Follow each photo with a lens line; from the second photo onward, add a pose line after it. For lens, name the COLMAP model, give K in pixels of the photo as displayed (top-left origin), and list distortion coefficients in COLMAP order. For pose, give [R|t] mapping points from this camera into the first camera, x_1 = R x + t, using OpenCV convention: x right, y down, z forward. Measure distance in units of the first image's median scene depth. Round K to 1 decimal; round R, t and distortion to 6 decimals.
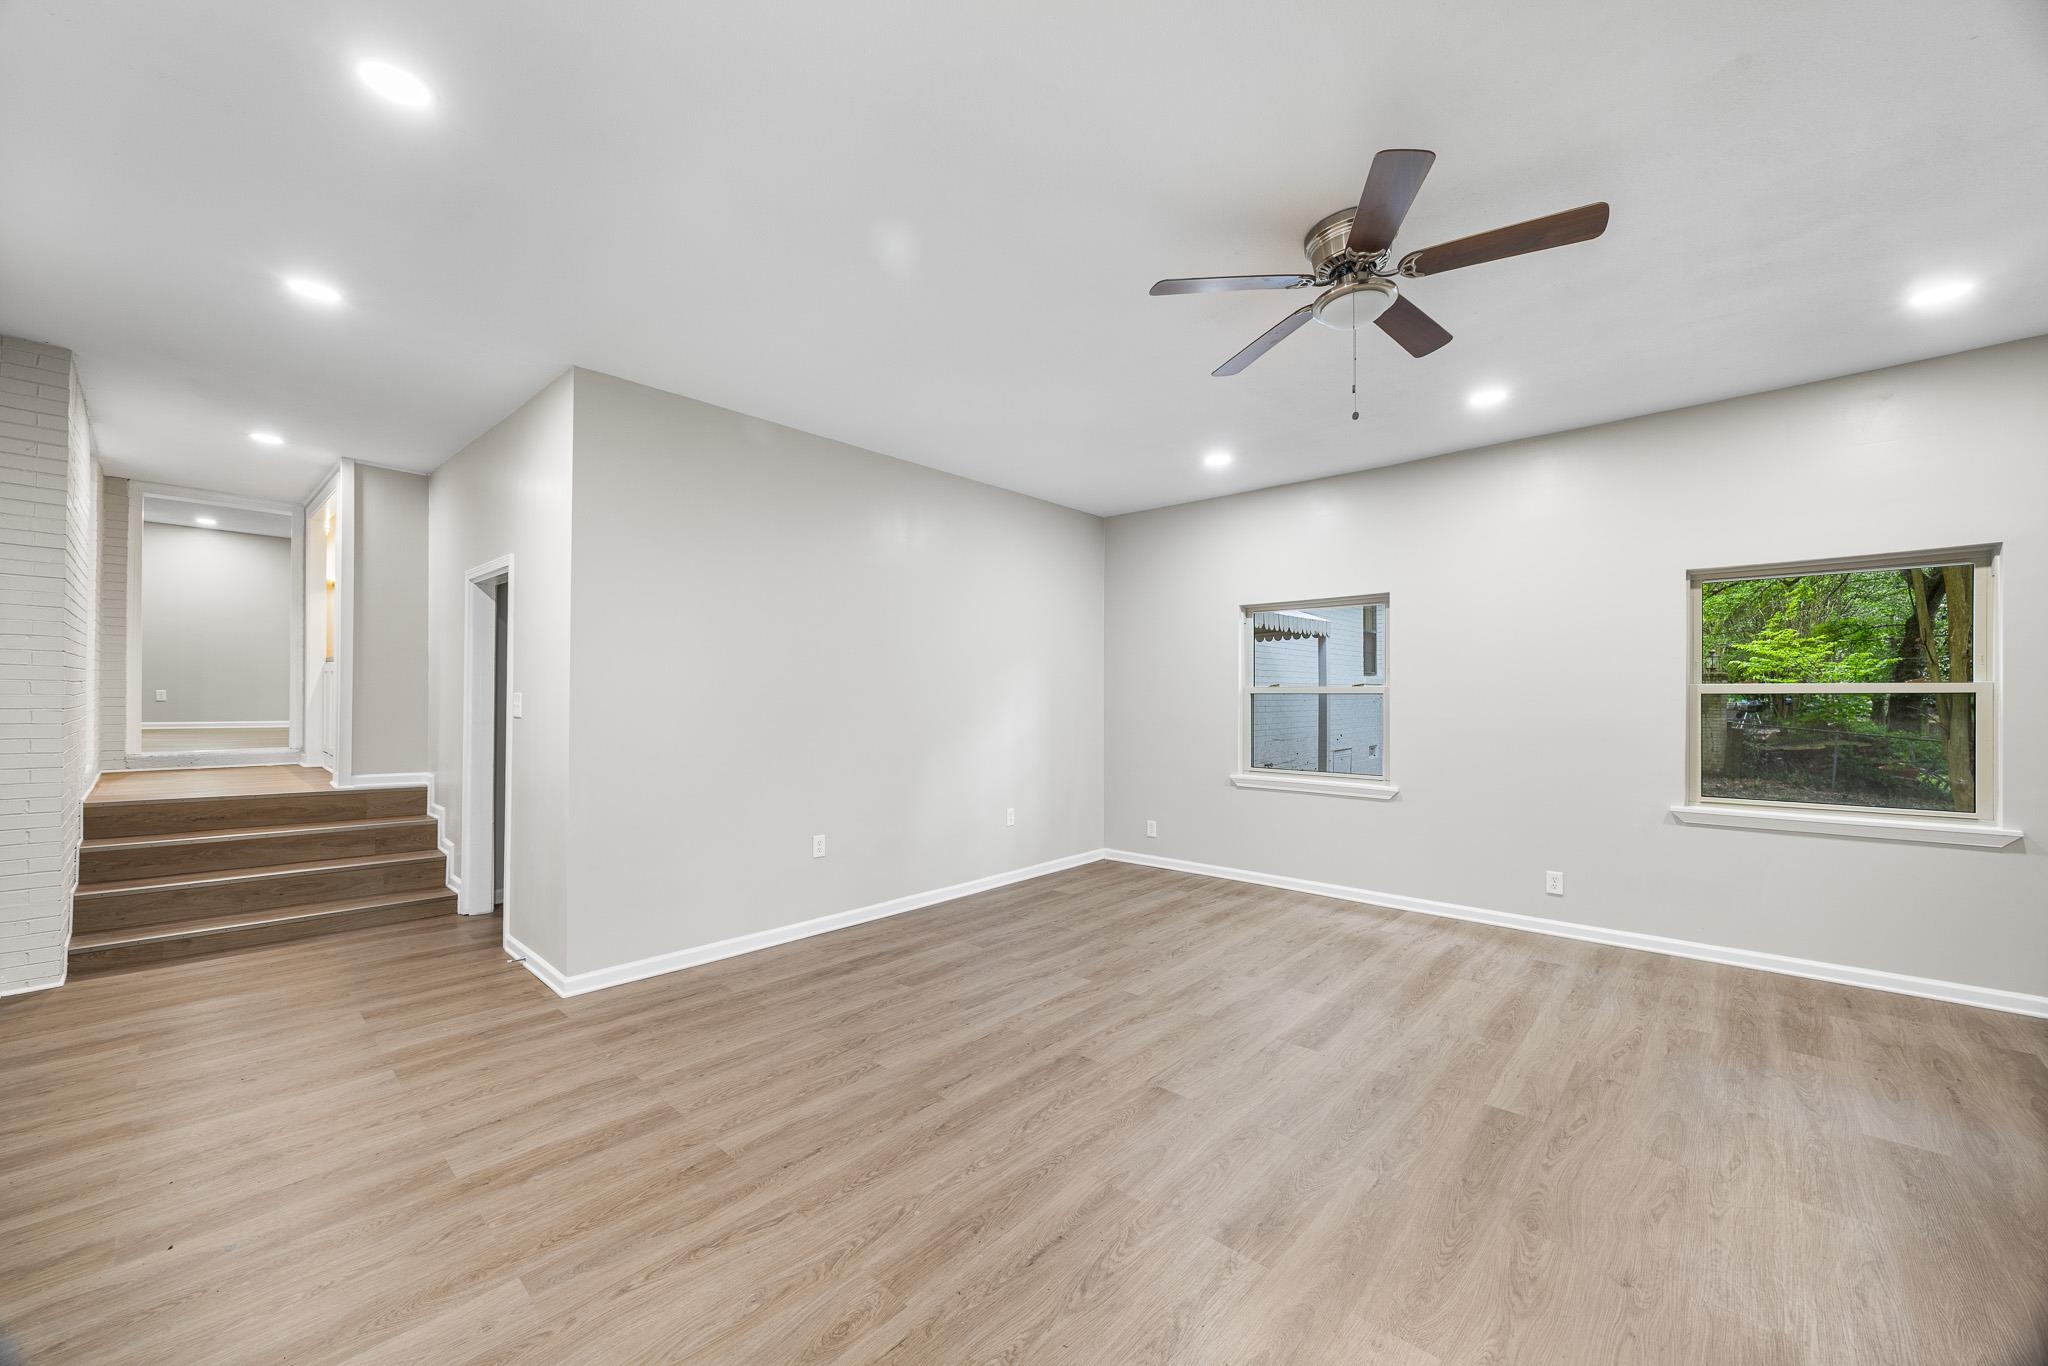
lens RADIAL K [[780.2, 0, 1024.5], [0, 780.2, 697.3], [0, 0, 1]] dist [-0.005505, -0.000183]
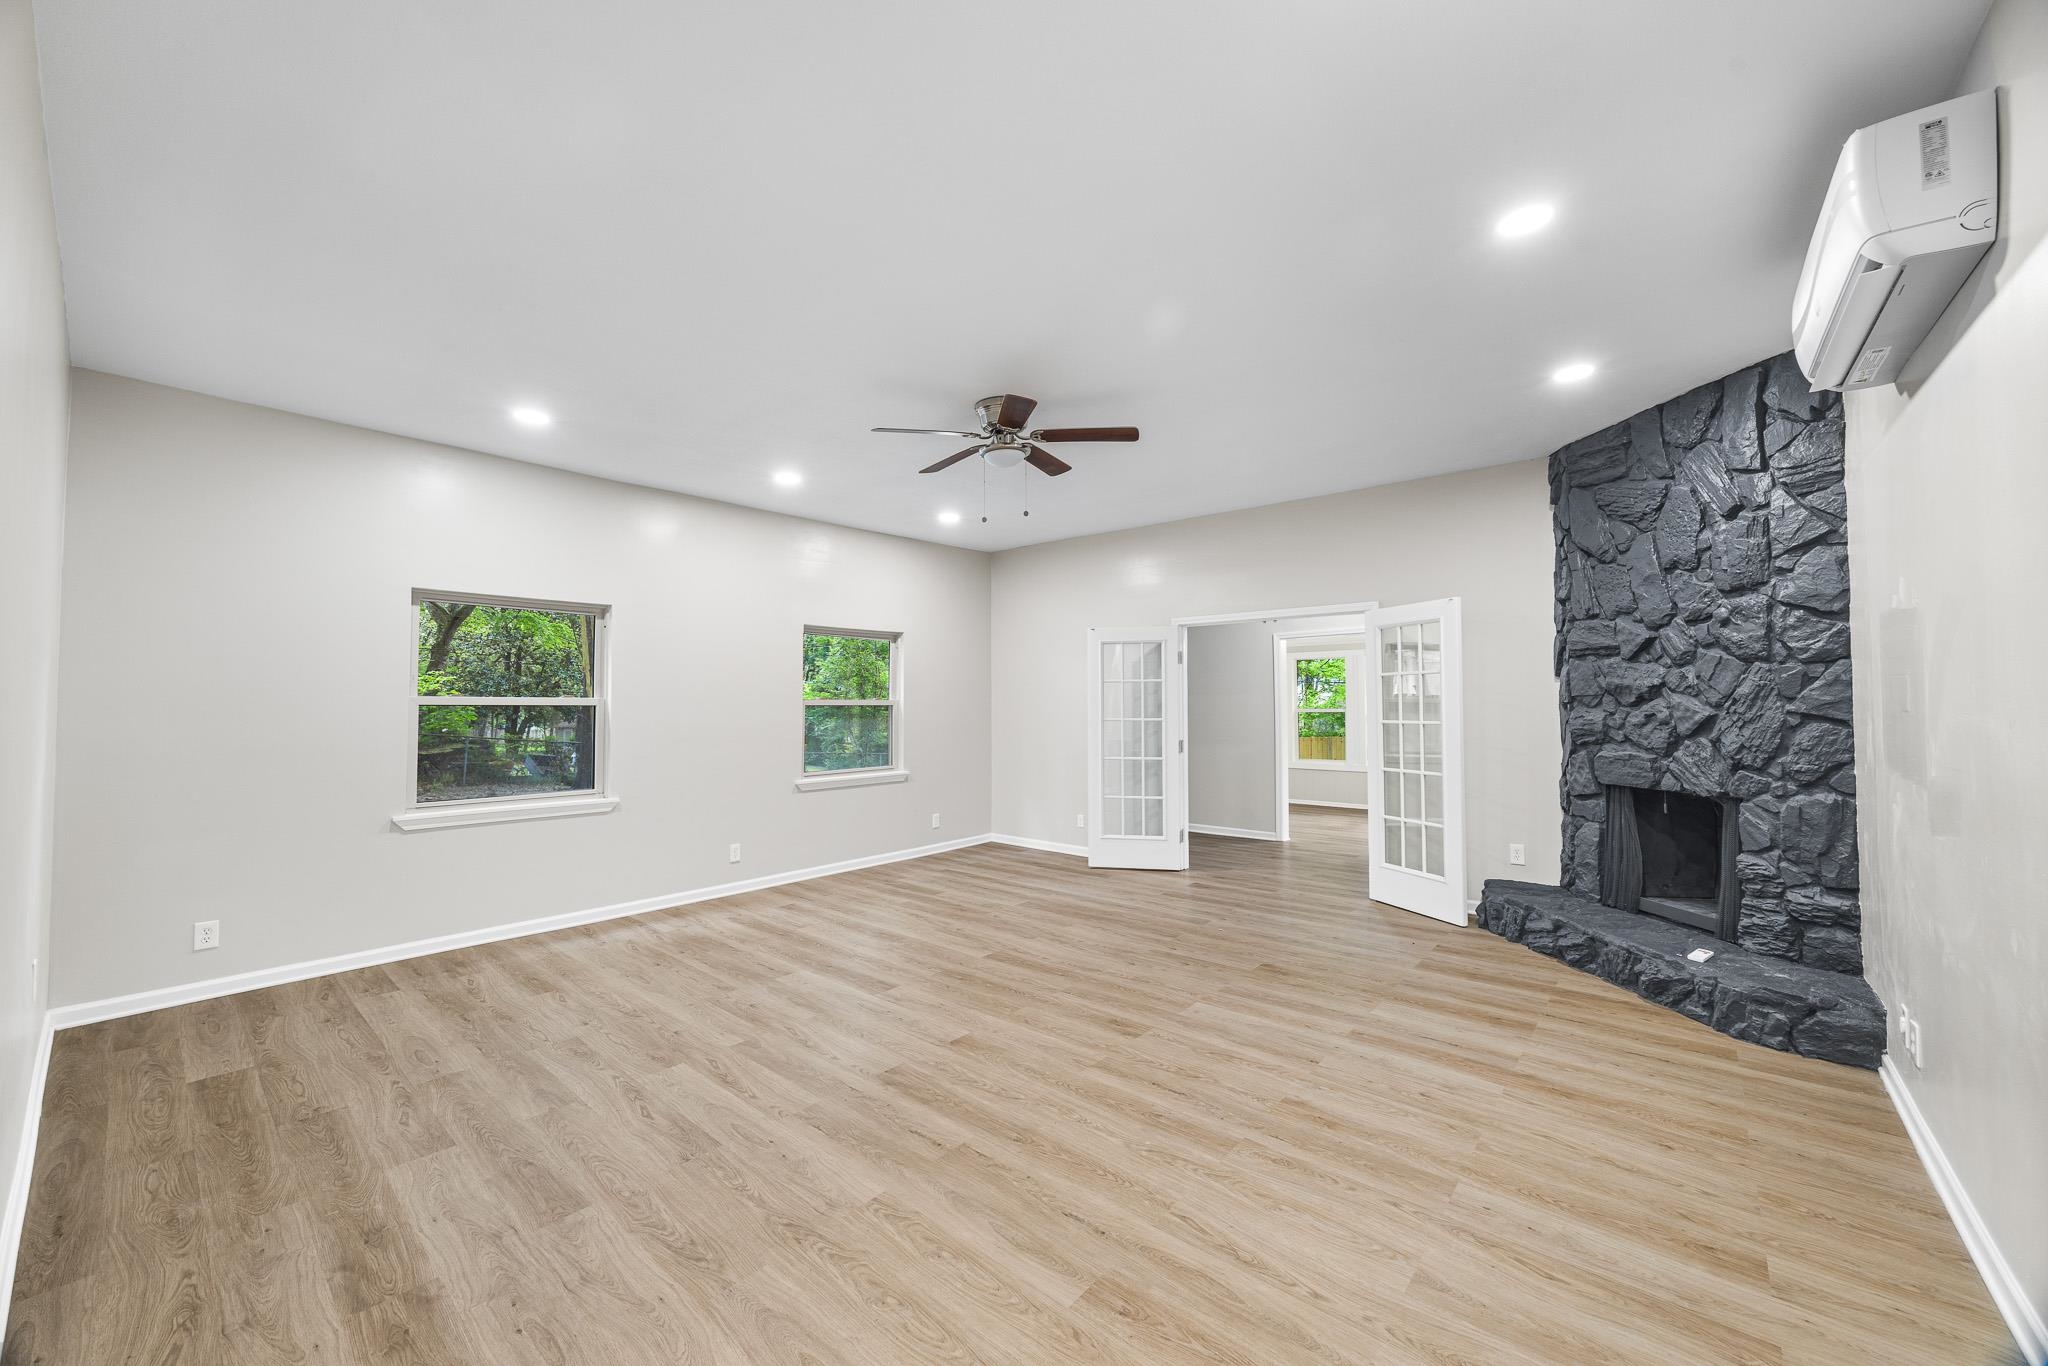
lens RADIAL K [[780.2, 0, 1023.8], [0, 780.2, 679.0], [0, 0, 1]] dist [-0.005505, -0.000183]
pose [[-0.042280, 0.035006, 0.998492, -0.728000], [0.002414, 0.999387, -0.034935, -0.001033], [-0.999103, 0.000933, -0.042338, 0.673849]]
